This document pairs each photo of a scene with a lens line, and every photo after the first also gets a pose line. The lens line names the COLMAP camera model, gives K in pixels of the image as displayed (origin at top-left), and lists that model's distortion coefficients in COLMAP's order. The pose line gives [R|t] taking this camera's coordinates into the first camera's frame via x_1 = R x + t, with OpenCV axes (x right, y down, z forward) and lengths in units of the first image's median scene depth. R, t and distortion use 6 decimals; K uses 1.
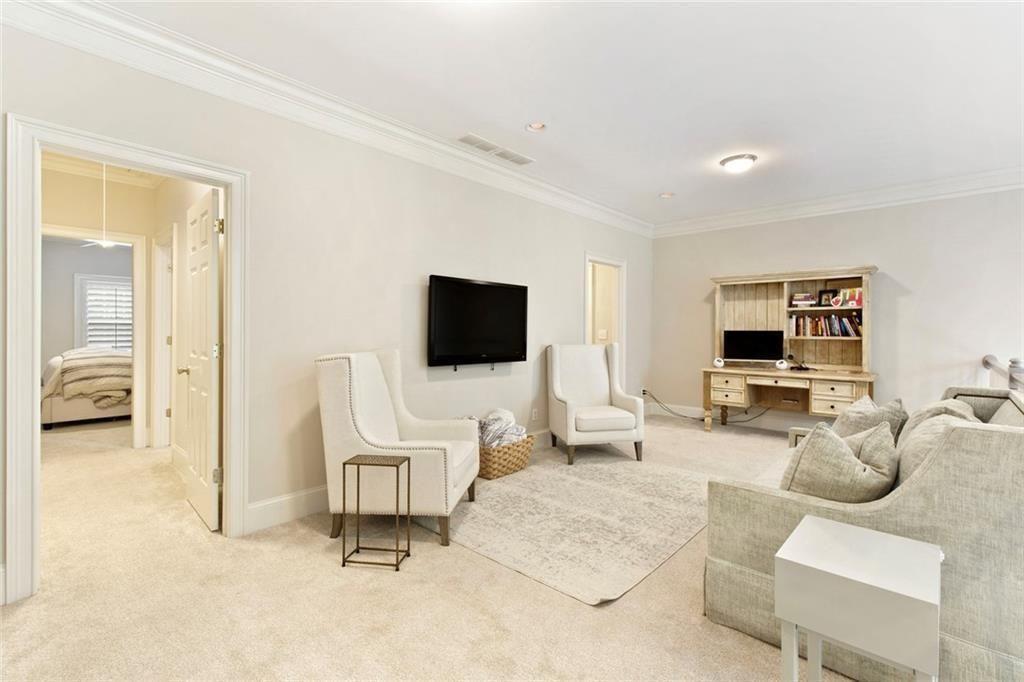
lens RADIAL K [[466.6, 0, 529.0], [0, 466.6, 333.8], [0, 0, 1]] dist [-0.000258, -0.000403]
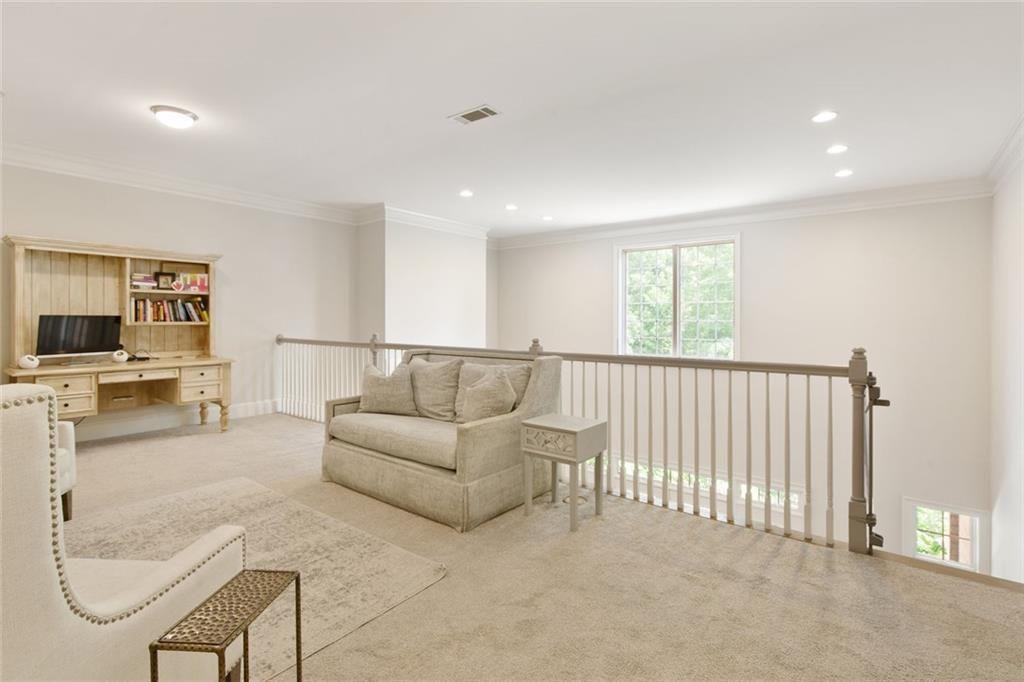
lens RADIAL K [[482.4, 0, 515.6], [0, 482.4, 326.4], [0, 0, 1]] dist [-0.000911, -0.000047]
pose [[-0.068125, -0.019757, 0.997481, -0.383824], [0.003904, 0.999791, 0.020070, -0.001981], [-0.997669, 0.005262, -0.068034, 0.366732]]
